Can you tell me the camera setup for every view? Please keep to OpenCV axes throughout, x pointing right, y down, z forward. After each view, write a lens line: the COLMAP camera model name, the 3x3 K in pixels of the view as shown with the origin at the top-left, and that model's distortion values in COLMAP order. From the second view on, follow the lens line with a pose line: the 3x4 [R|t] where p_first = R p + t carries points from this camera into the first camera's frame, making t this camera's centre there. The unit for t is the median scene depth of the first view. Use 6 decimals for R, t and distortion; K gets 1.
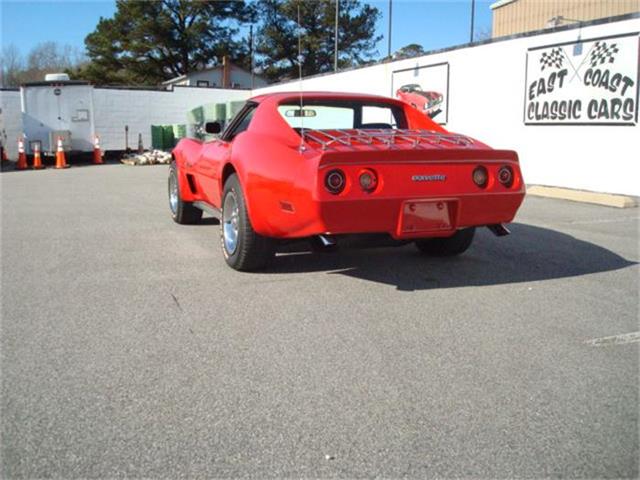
lens RADIAL K [[653.8, 0, 320.0], [0, 653.8, 240.0], [0, 0, 1]] dist [-0.087595, -0.059215]
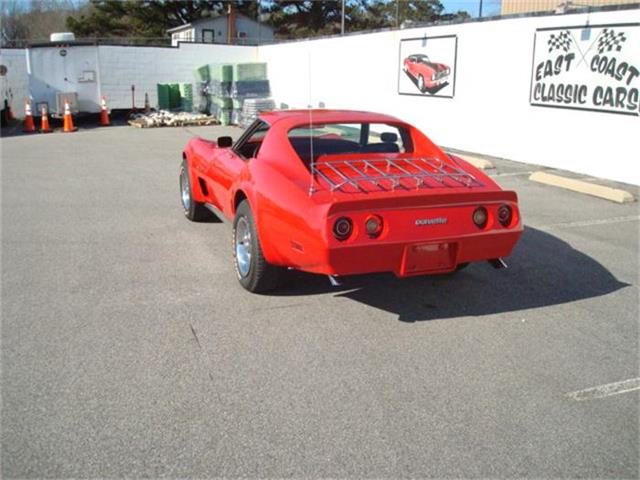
lens RADIAL K [[653.8, 0, 320.0], [0, 653.8, 240.0], [0, 0, 1]] dist [-0.087595, -0.059215]
pose [[0.999935, 0.009008, -0.007005, -0.002314], [-0.008373, 0.996266, 0.085935, -0.056797], [0.007753, -0.085871, 0.996276, -0.022816]]
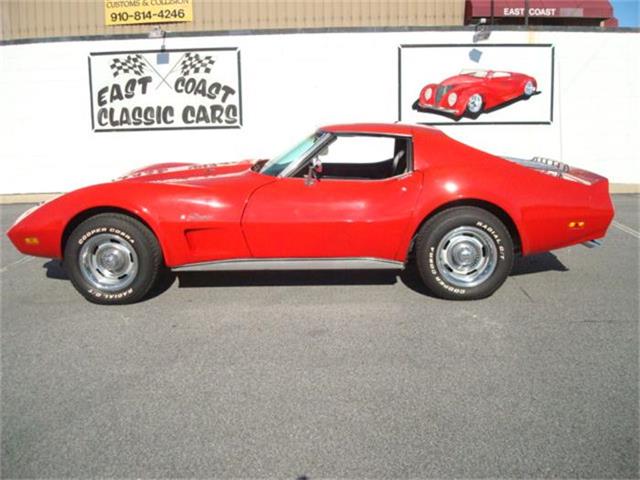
lens RADIAL K [[689.7, 0, 304.4], [0, 689.7, 195.9], [0, 0, 1]] dist [-0.132641, -0.009316]
pose [[0.388144, -0.130119, 0.912367, -0.535124], [0.174845, 0.982400, 0.065724, -0.104074], [-0.904861, 0.134012, 0.404063, 0.347388]]
